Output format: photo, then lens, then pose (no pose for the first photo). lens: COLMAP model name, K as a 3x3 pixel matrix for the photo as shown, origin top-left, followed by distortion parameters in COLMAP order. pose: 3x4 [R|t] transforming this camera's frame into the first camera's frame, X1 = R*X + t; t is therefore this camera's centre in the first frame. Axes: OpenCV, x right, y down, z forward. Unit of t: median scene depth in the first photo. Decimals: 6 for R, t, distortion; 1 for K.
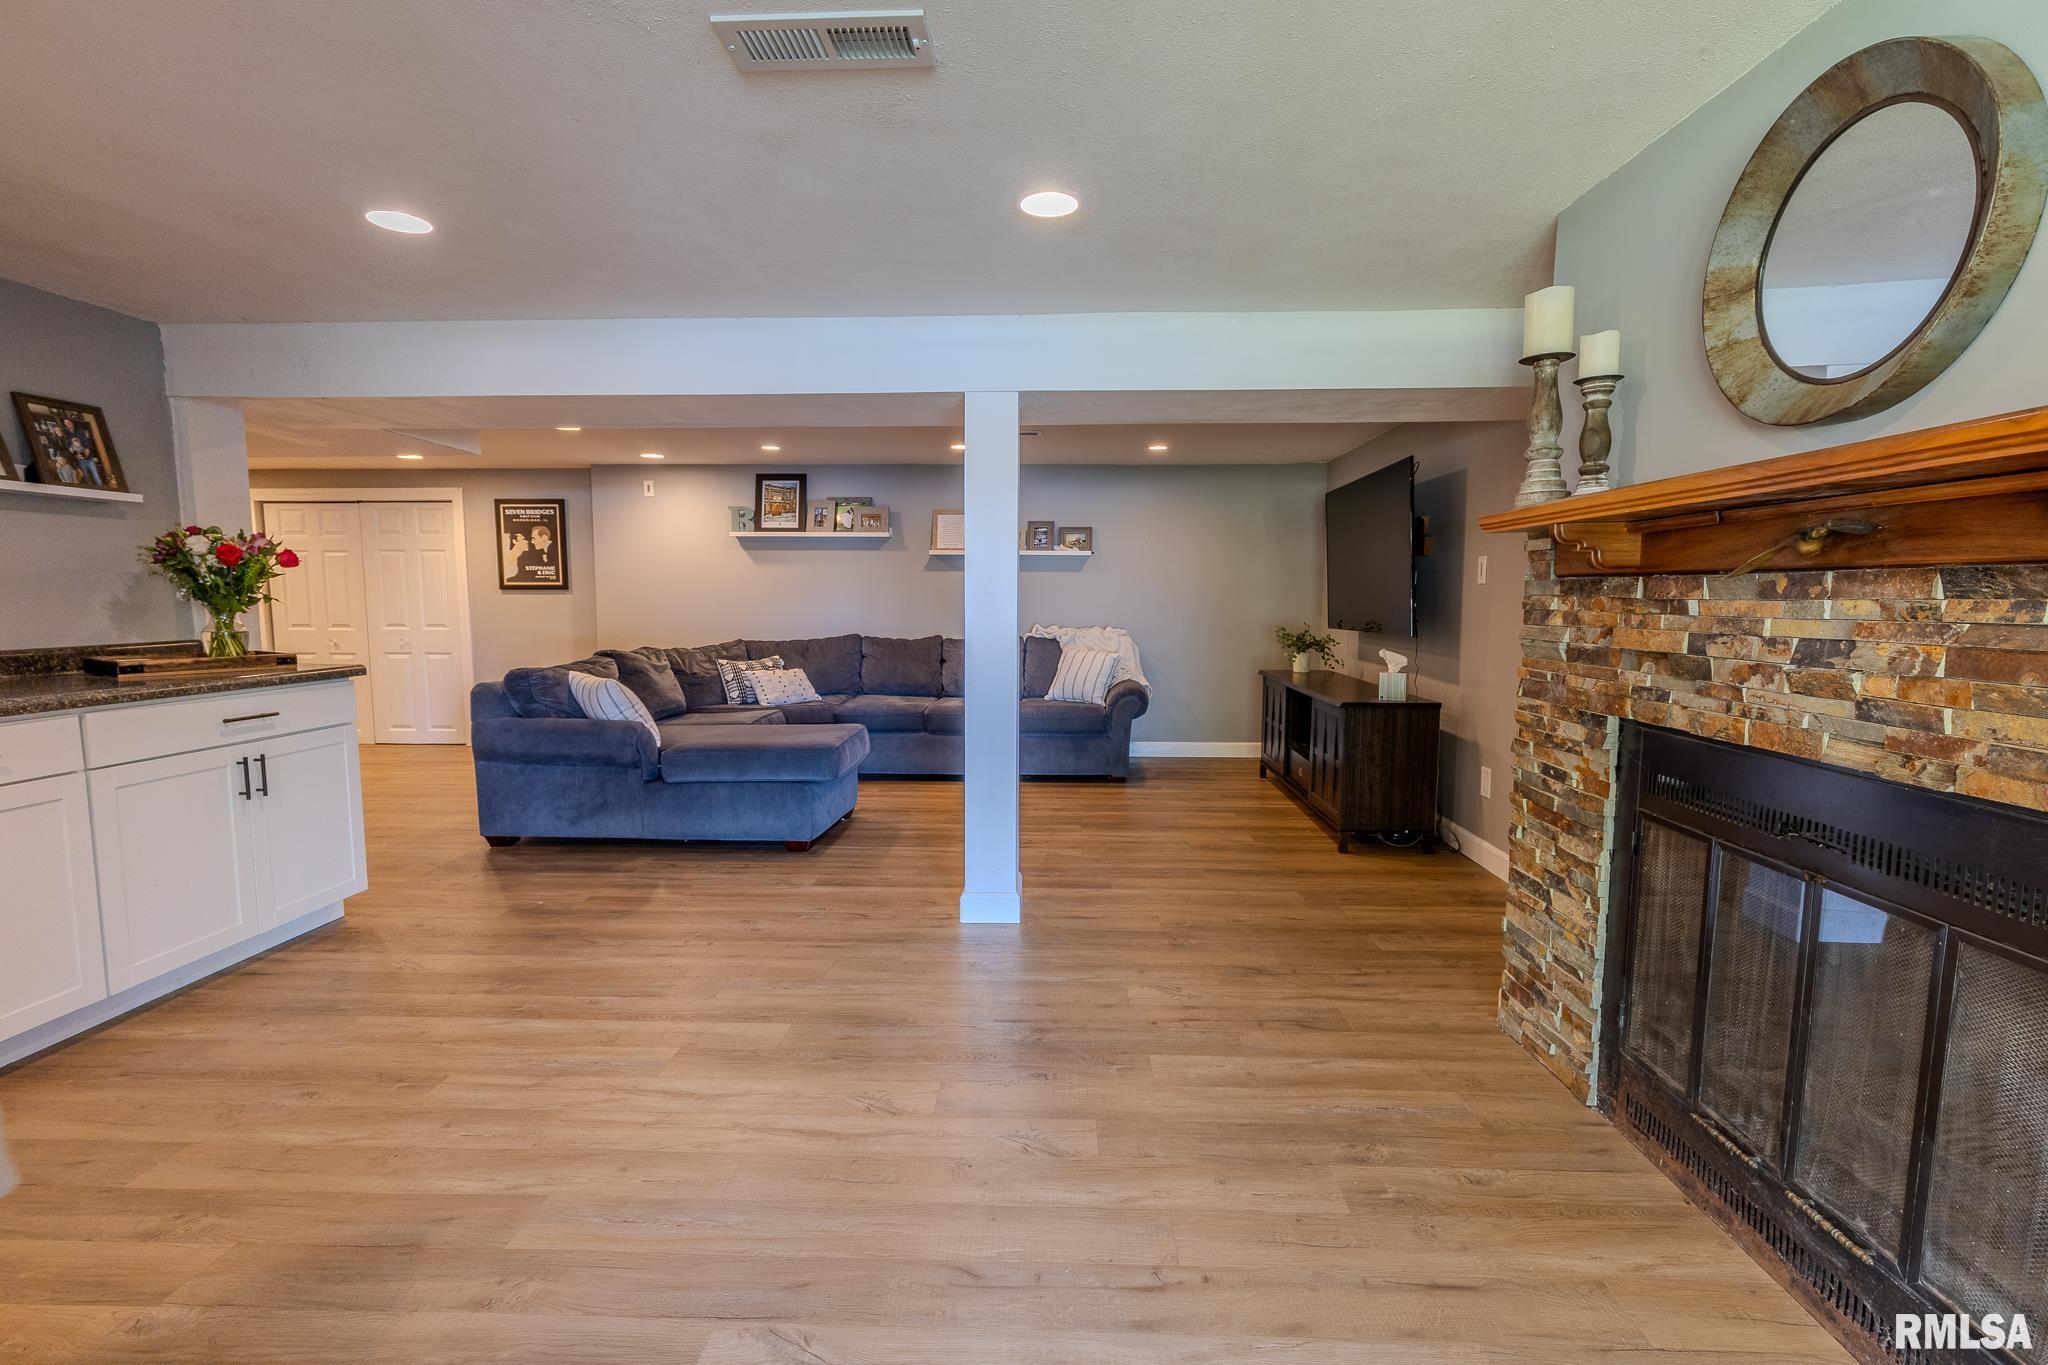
lens RADIAL K [[914.1, 0, 1026.8], [0, 914.1, 688.8], [0, 0, 1]] dist [0.016337, -0.007037]
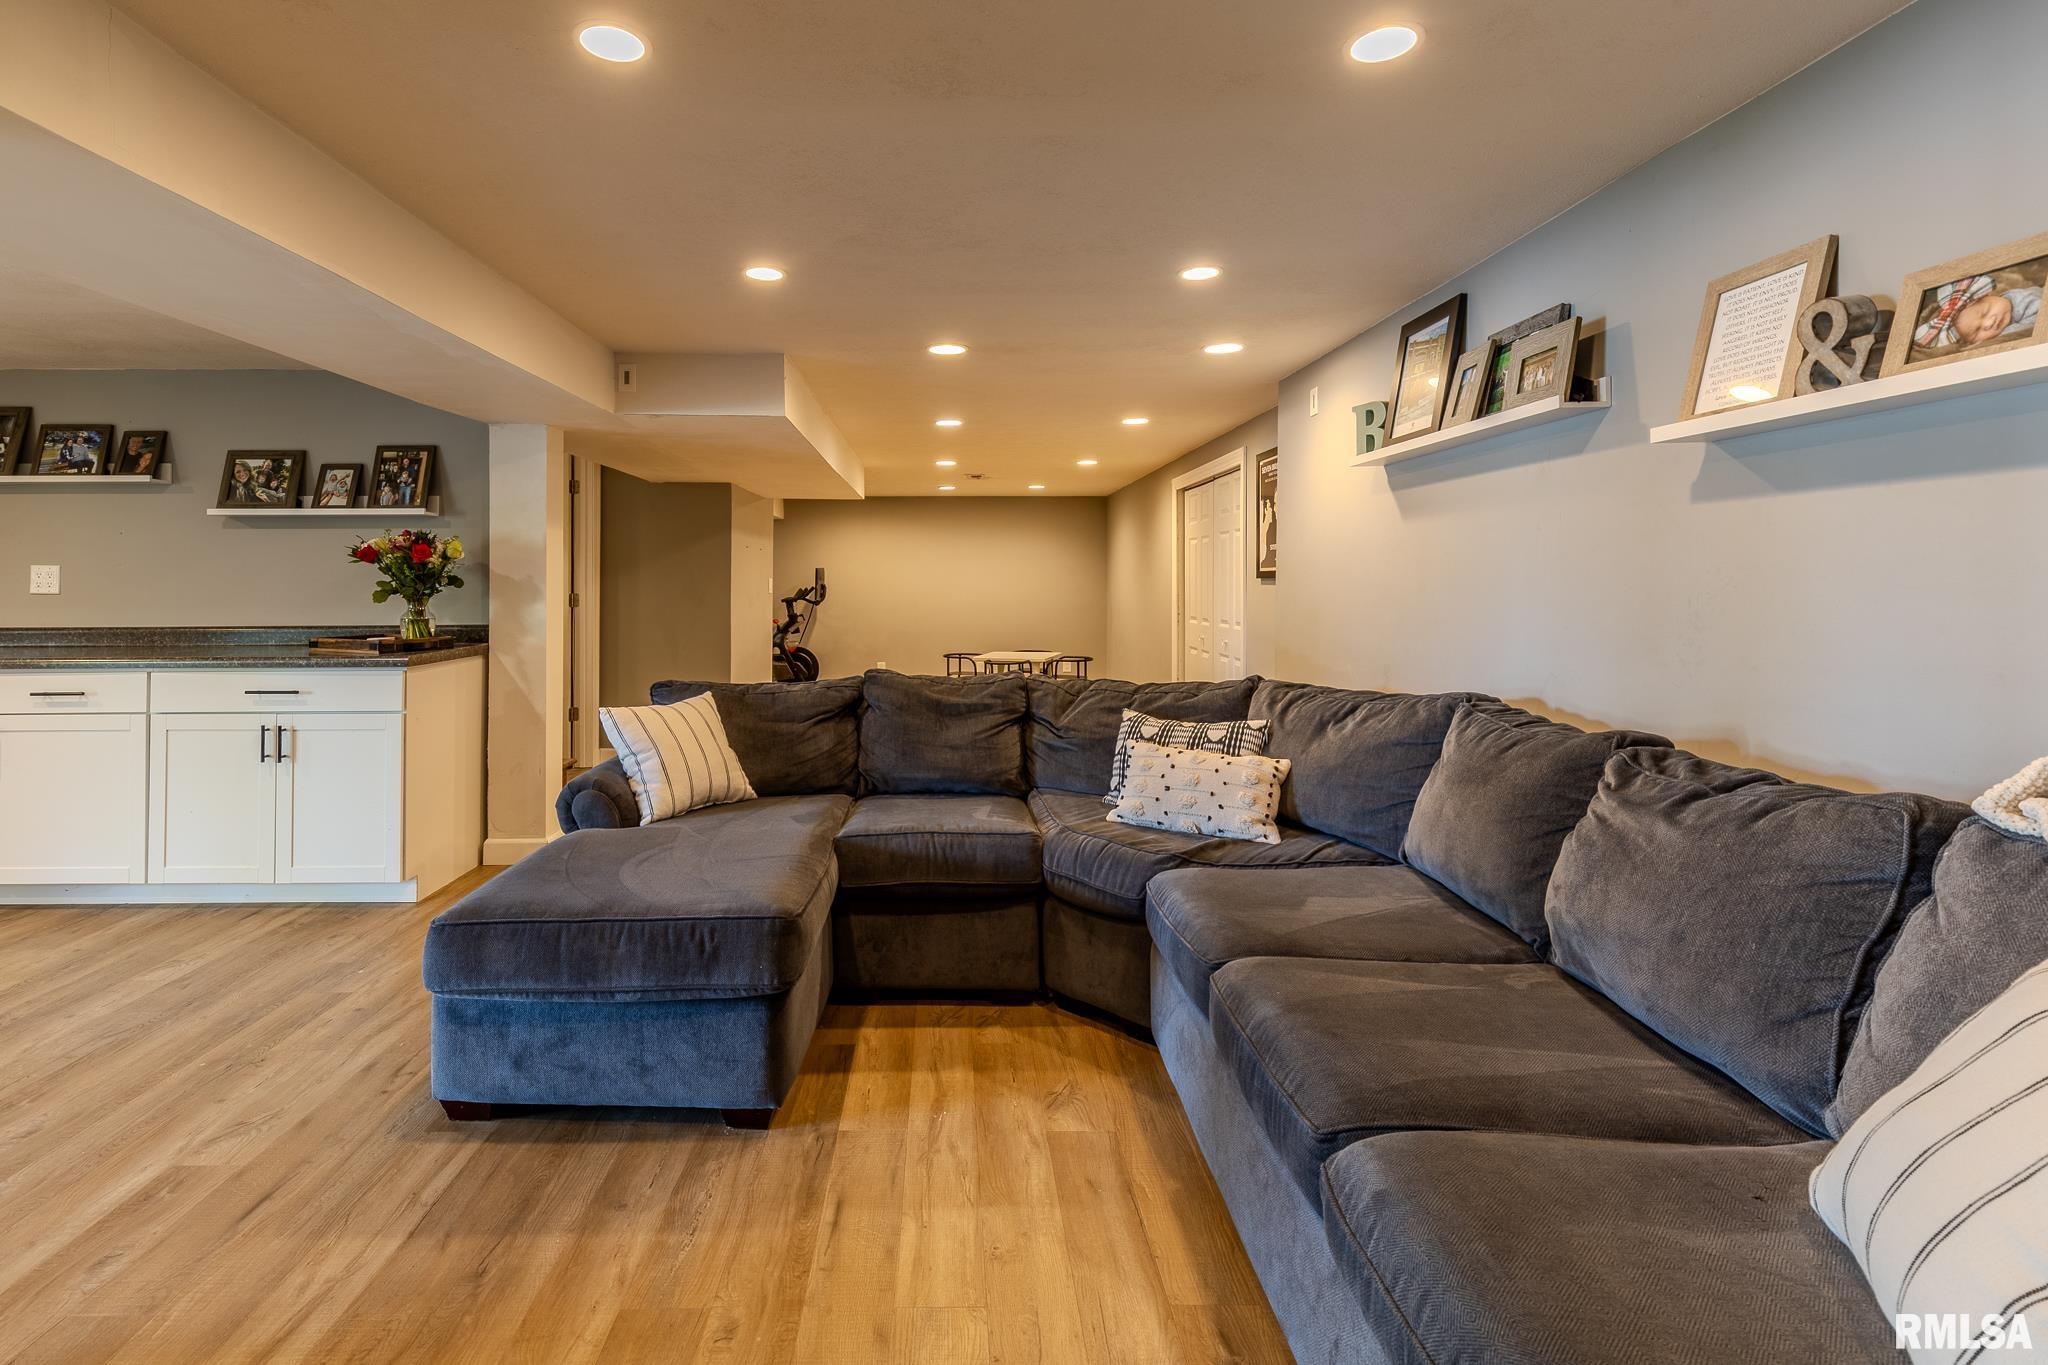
lens RADIAL K [[948.3, 0, 970.5], [0, 948.3, 572.4], [0, 0, 1]] dist [-0.000597, -0.000392]
pose [[0.060450, -0.011758, -0.998102, 0.559290], [-0.097872, 0.995043, -0.017649, -0.253794], [0.993361, 0.098753, 0.058999, 2.448628]]
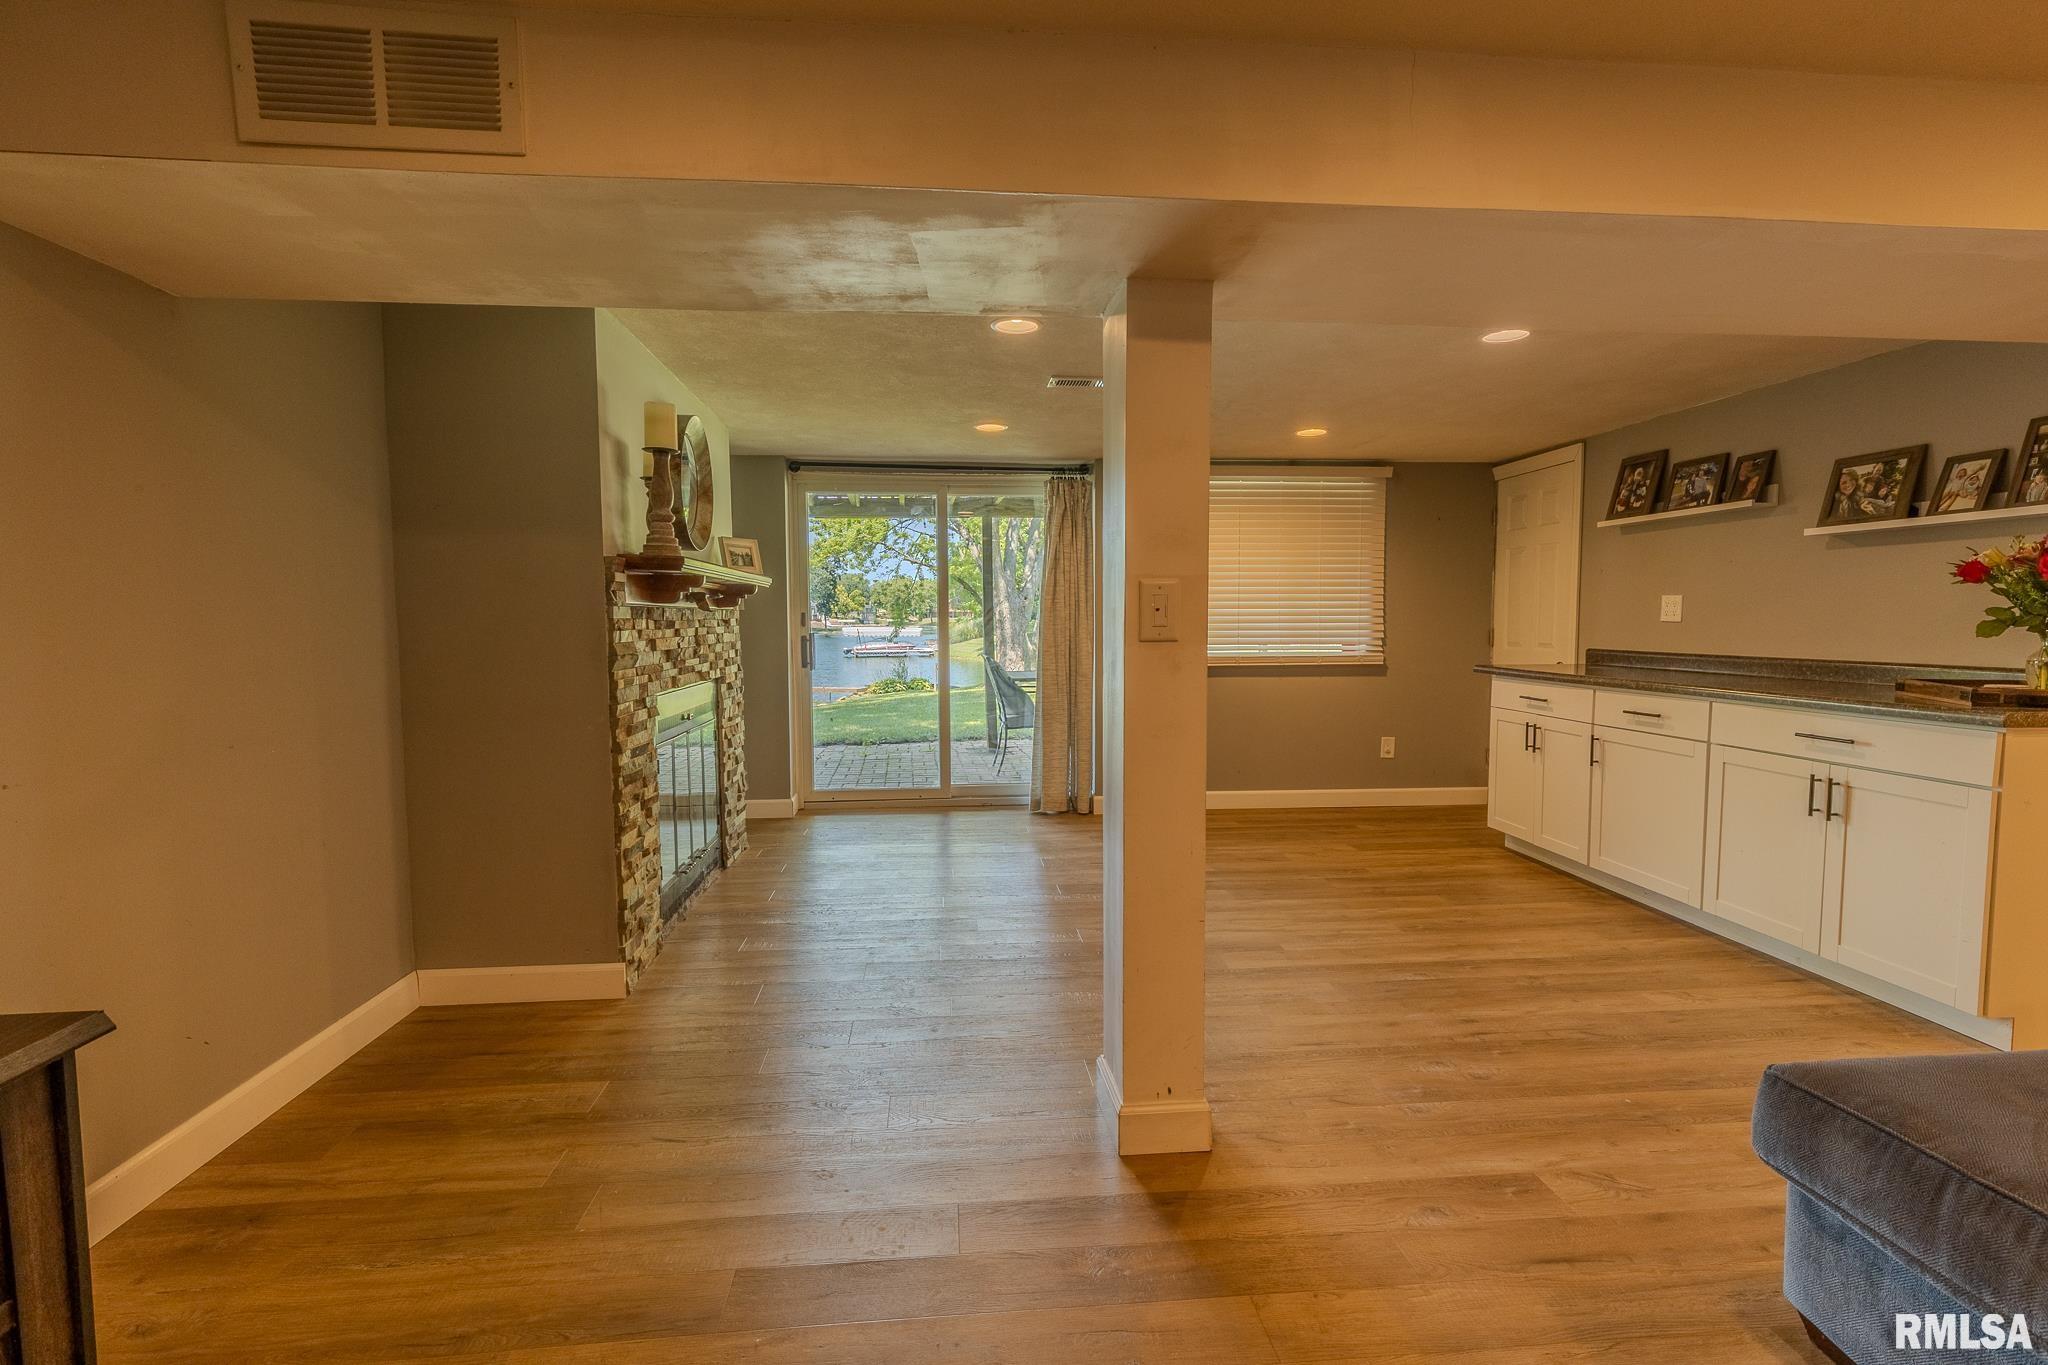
lens RADIAL K [[944.2, 0, 1024.0], [0, 944.2, 682.5], [0, 0, 1]] dist [0.009572, -0.000271]
pose [[-0.991049, 0.010654, -0.133071, 0.216332], [-0.012133, 0.985496, 0.169264, -0.264511], [0.132944, 0.169364, -0.976546, 2.574751]]
